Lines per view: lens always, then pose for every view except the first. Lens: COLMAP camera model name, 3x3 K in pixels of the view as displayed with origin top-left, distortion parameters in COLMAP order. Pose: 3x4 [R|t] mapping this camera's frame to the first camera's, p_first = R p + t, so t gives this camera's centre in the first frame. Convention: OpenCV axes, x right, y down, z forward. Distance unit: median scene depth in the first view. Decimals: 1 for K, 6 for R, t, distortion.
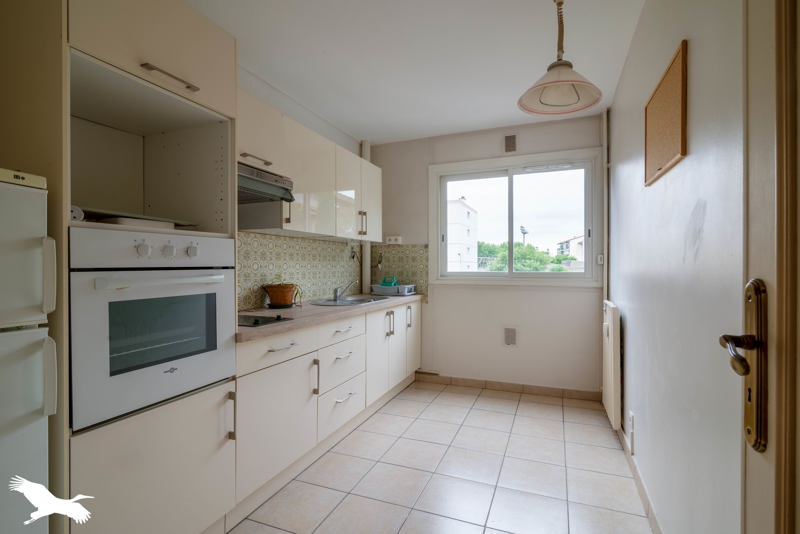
lens RADIAL K [[372.7, 0, 400.0], [0, 372.7, 267.0], [0, 0, 1]] dist [-0.012208, -0.000148]
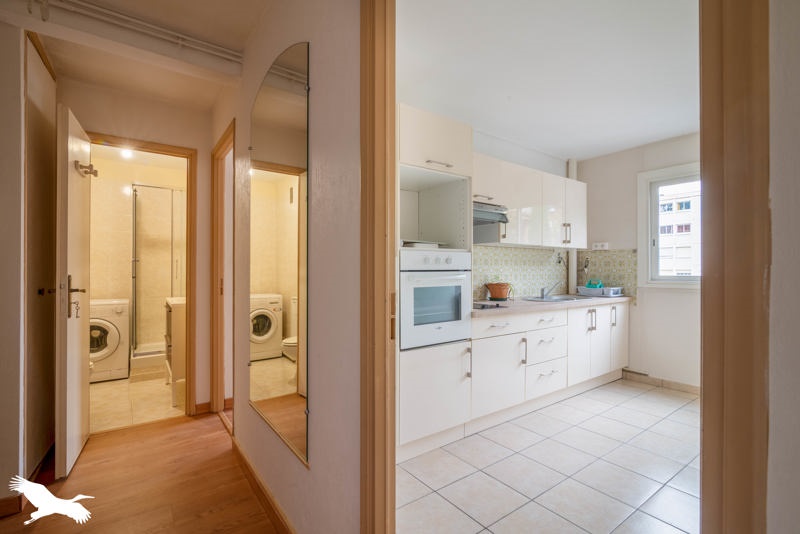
lens RADIAL K [[372.7, 0, 400.0], [0, 372.7, 267.0], [0, 0, 1]] dist [-0.012208, -0.000148]
pose [[0.846982, -0.000713, -0.531621, 0.086713], [-0.004566, 0.999952, -0.008615, 0.001255], [0.531601, 0.009724, 0.846939, -0.305751]]
